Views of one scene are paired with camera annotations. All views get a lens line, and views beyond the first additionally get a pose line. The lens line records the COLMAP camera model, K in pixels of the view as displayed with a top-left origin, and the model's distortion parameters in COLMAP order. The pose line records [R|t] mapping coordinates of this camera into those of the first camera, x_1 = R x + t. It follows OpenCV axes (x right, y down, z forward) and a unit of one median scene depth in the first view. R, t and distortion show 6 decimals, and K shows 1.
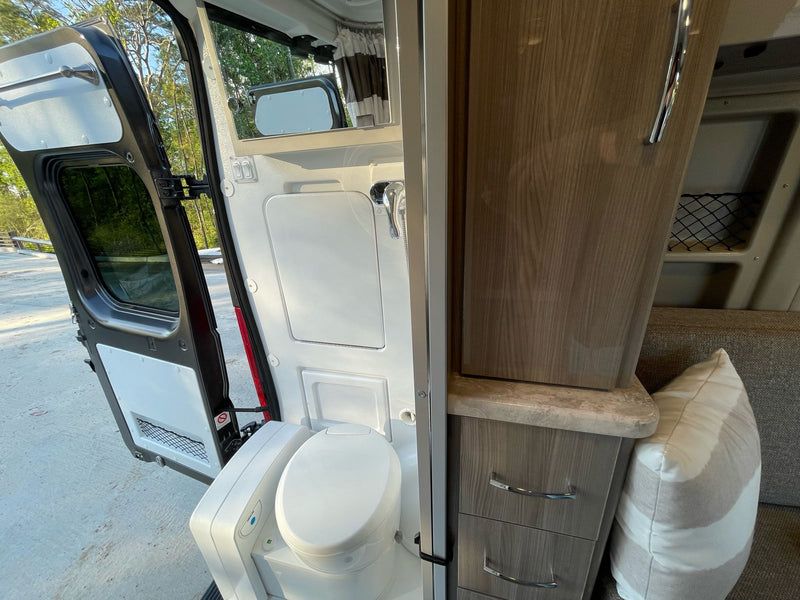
lens RADIAL K [[321.6, 0, 400.0], [0, 321.6, 300.0], [0, 0, 1]] dist [0.006618, -0.000016]
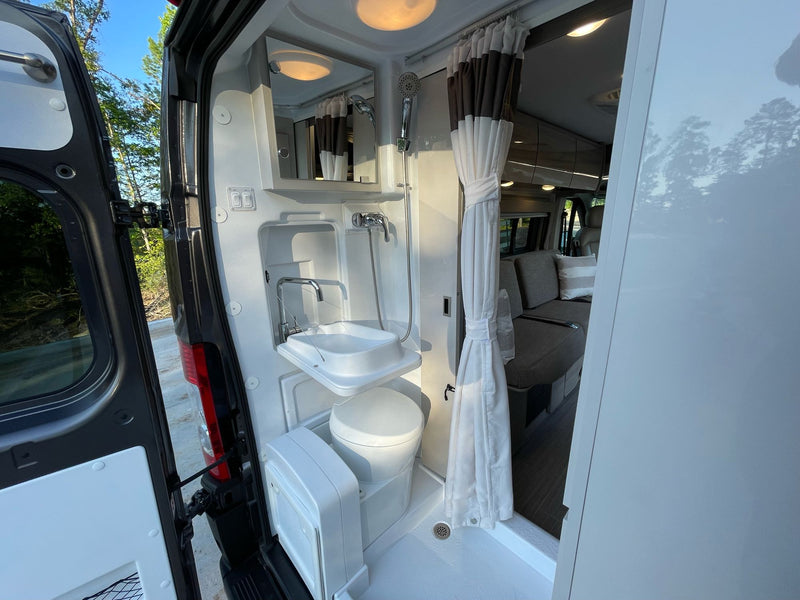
lens RADIAL K [[321.6, 0, 400.0], [0, 321.6, 300.0], [0, 0, 1]] dist [0.006618, -0.000016]
pose [[0.498196, -0.183327, 0.847462, -1.171484], [0.325911, 0.945313, 0.012902, 0.095466], [-0.803482, 0.269769, 0.530699, 0.032679]]
